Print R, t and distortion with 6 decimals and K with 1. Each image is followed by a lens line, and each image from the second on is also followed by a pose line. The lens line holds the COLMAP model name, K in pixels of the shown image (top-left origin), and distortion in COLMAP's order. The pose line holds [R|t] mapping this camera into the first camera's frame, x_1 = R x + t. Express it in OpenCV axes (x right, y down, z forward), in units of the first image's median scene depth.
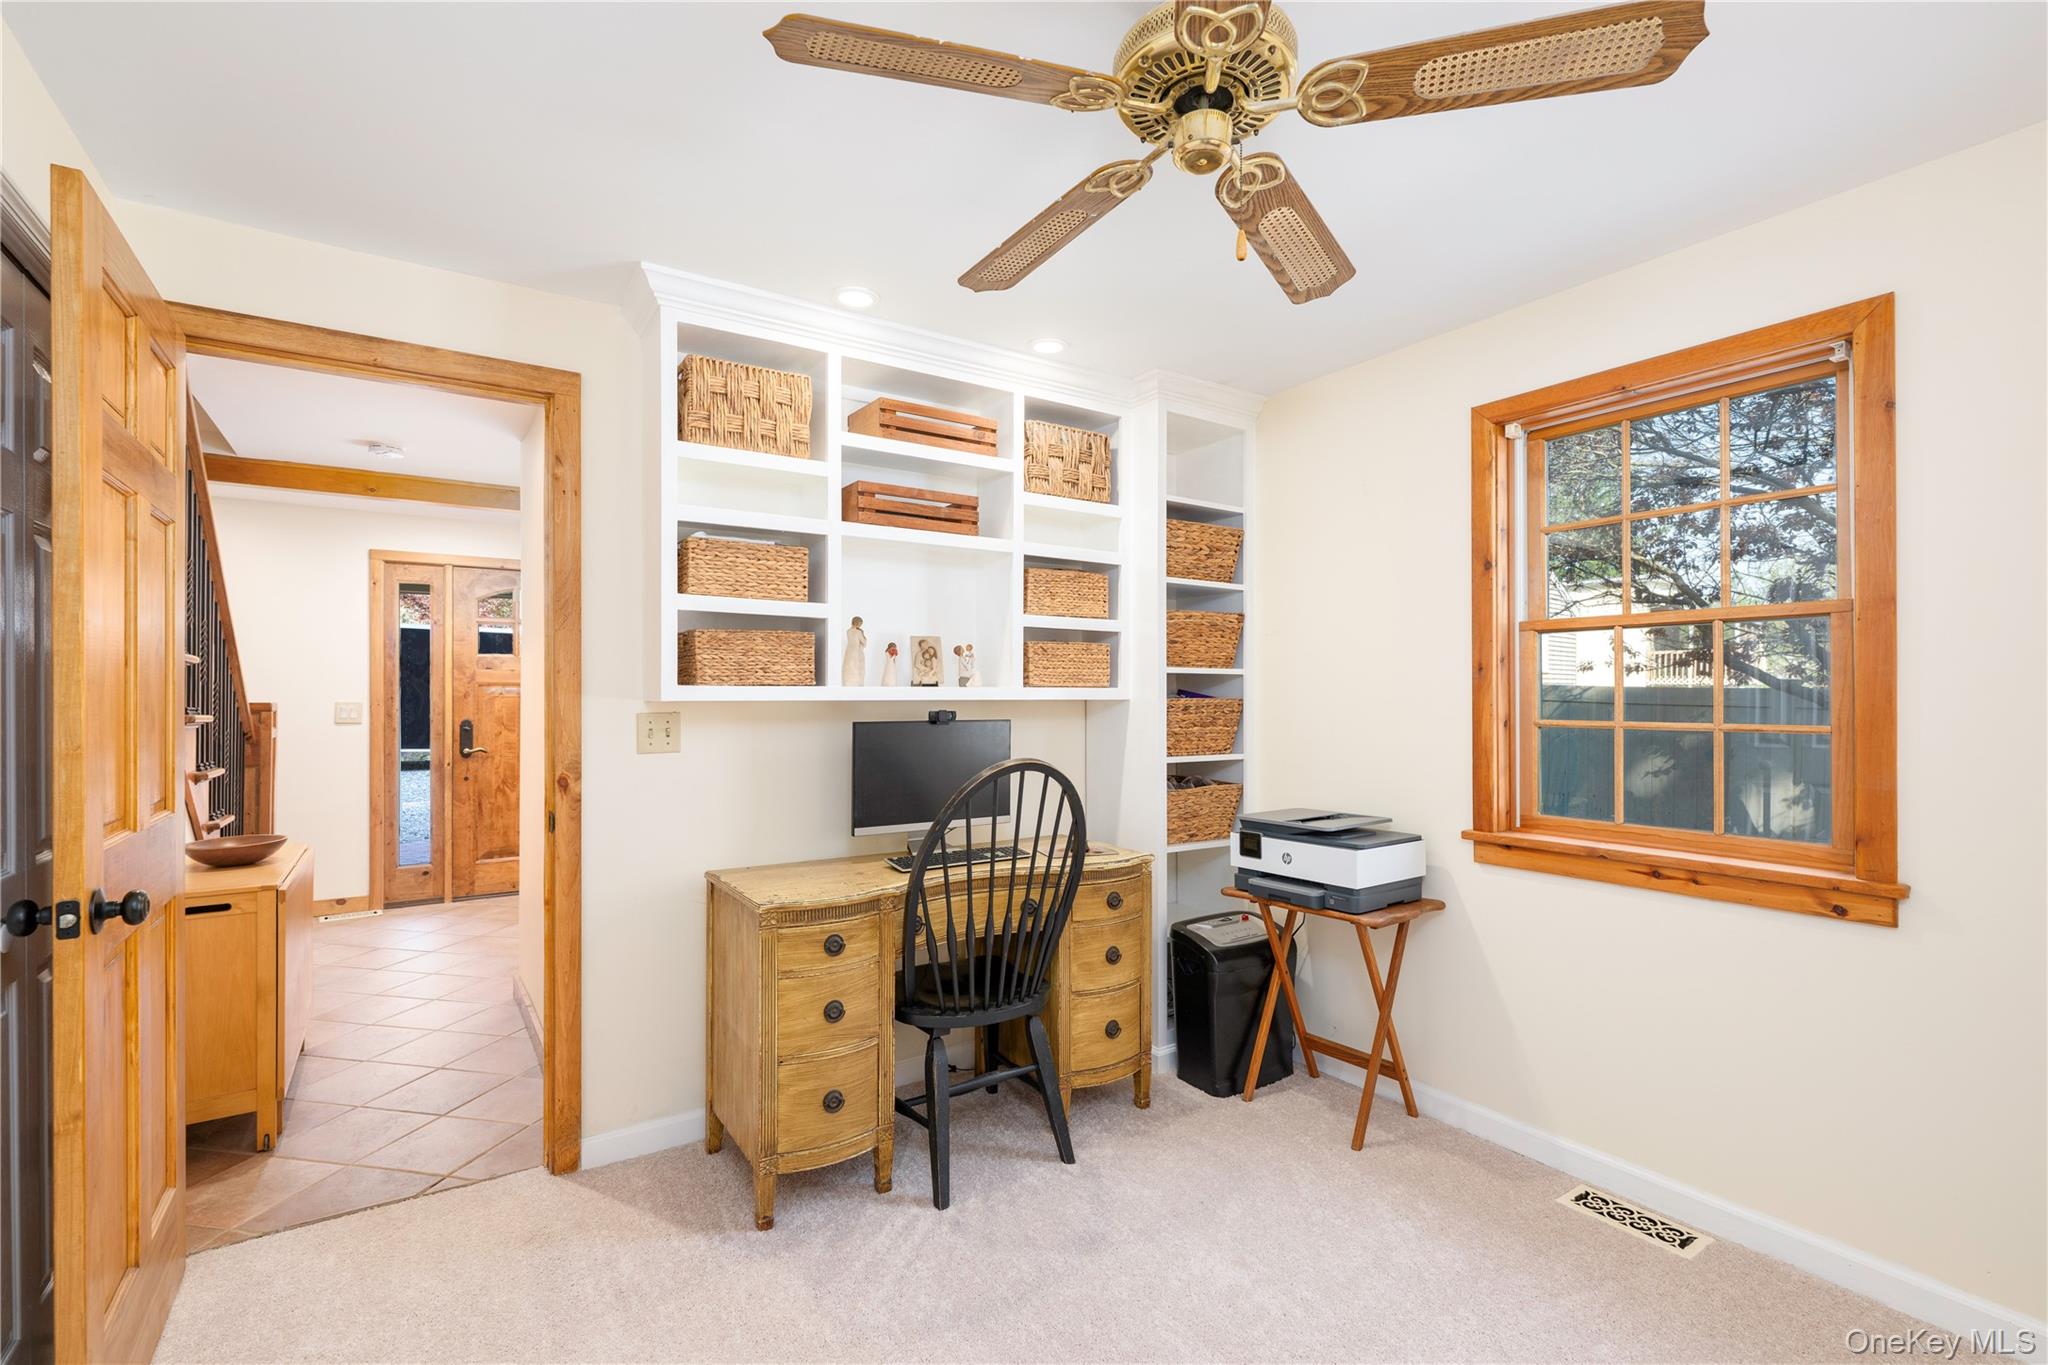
lens RADIAL K [[927.6, 0, 1025.0], [0, 927.6, 689.1], [0, 0, 1]] dist [0.000694, -0.000213]
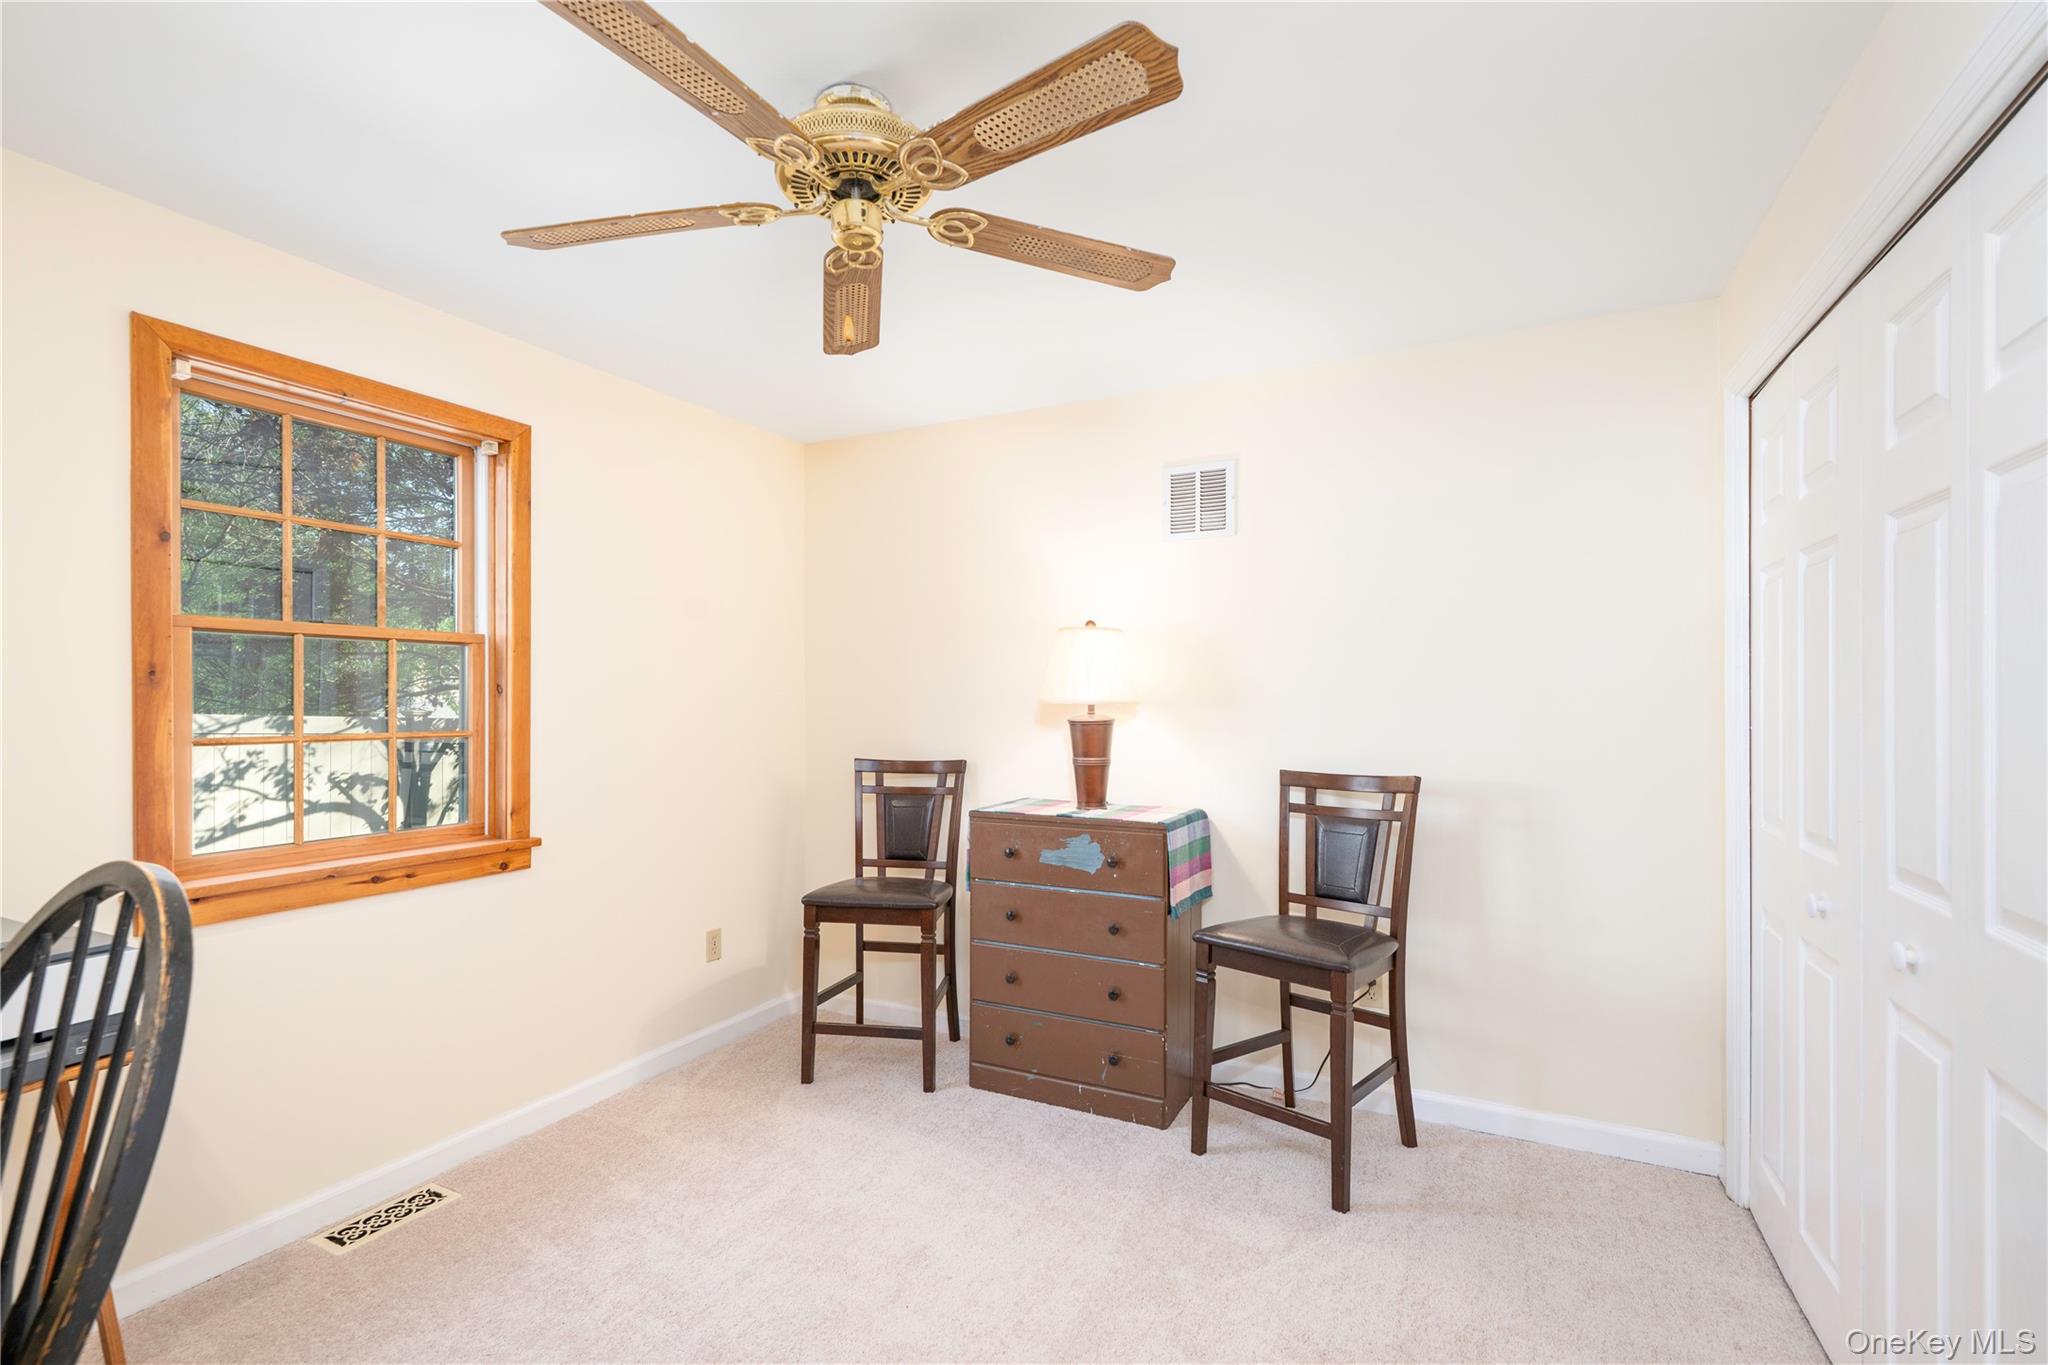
lens RADIAL K [[927.6, 0, 1020.2], [0, 927.6, 693.8], [0, 0, 1]] dist [0.000694, -0.000213]
pose [[-0.492677, 0.005216, 0.870197, -0.594246], [-0.005194, 0.999947, -0.008934, -0.002516], [-0.870197, -0.008921, -0.492624, 0.913925]]
